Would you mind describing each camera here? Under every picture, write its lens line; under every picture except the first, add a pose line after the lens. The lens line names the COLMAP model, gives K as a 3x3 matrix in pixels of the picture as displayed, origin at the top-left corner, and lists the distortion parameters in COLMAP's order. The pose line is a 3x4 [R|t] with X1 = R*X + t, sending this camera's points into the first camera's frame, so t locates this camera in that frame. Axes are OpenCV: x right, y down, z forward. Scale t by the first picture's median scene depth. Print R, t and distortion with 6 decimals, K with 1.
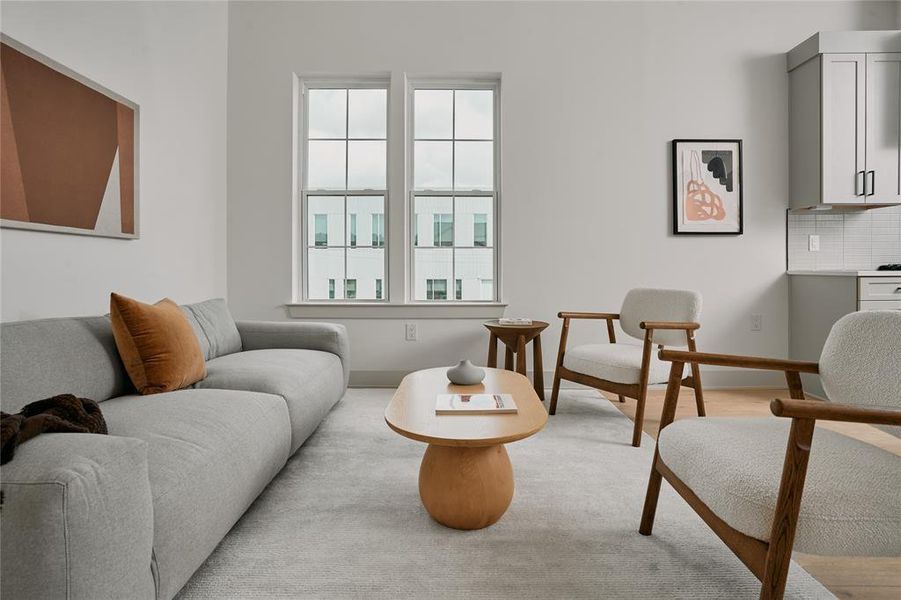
lens RADIAL K [[484.6, 0, 450.5], [0, 484.6, 300.0], [0, 0, 1]] dist [-0.063156, 0.035356]
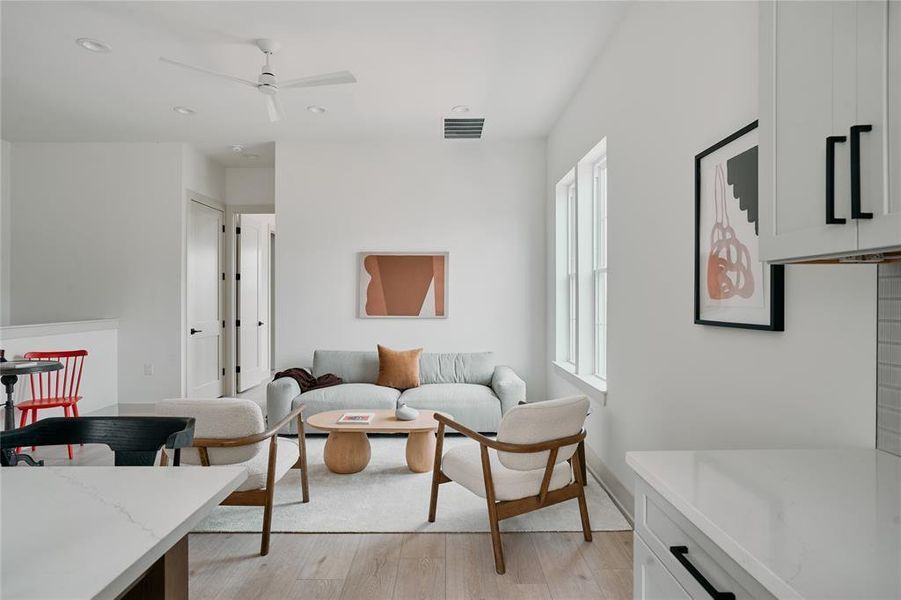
lens RADIAL K [[484.6, 0, 450.5], [0, 484.6, 300.0], [0, 0, 1]] dist [-0.063156, 0.035356]
pose [[0.018689, 0.002302, -0.999823, 1.023776], [-0.056188, 0.998419, 0.001248, -0.150859], [0.998245, 0.056155, 0.018788, 0.704498]]
